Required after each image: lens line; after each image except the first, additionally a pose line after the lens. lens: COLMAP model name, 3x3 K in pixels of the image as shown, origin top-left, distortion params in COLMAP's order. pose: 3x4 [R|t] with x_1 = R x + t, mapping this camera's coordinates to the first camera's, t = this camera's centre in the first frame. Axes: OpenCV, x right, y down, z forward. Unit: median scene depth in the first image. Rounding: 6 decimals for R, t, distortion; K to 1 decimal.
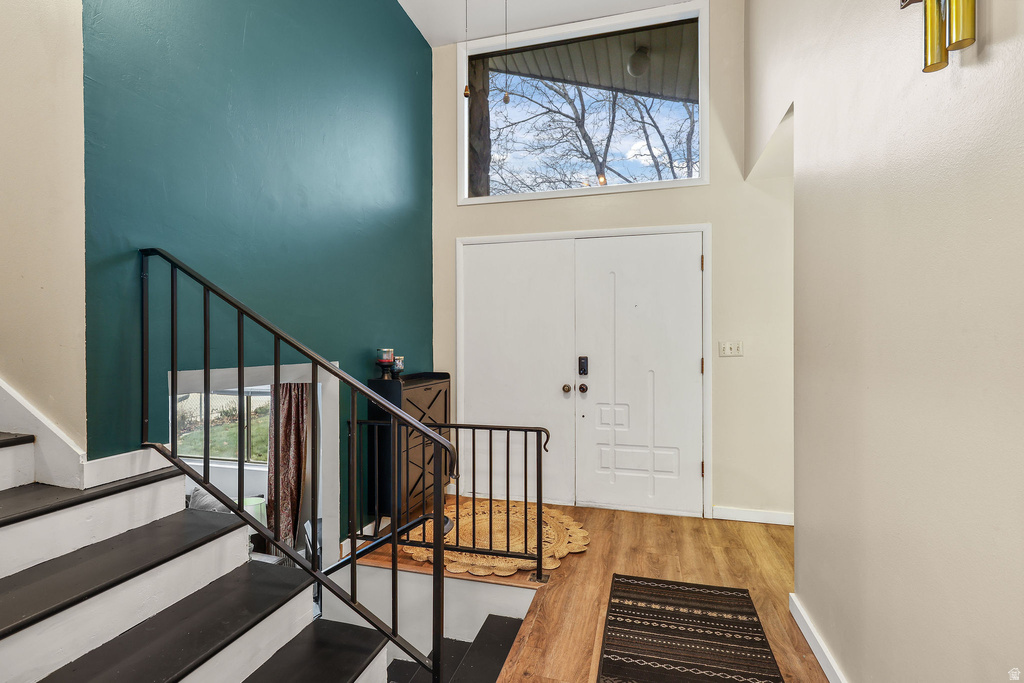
lens RADIAL K [[478.1, 0, 508.9], [0, 478.1, 340.8], [0, 0, 1]] dist [0.000194, -0.000006]
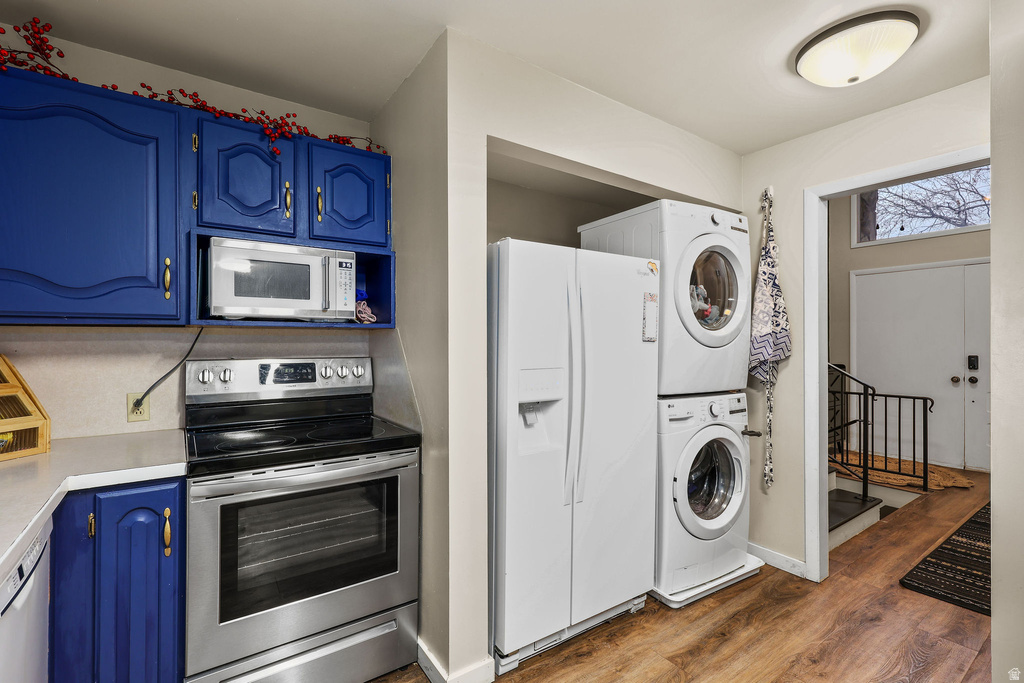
lens RADIAL K [[463.2, 0, 512.0], [0, 463.2, 341.5], [0, 0, 1]] dist [-0.000095, -0.000159]
pose [[0.778533, 0.000694, -0.627603, -0.039268], [-0.000735, 1.000000, 0.000193, -0.004929], [0.627603, 0.000311, 0.778533, -1.031364]]
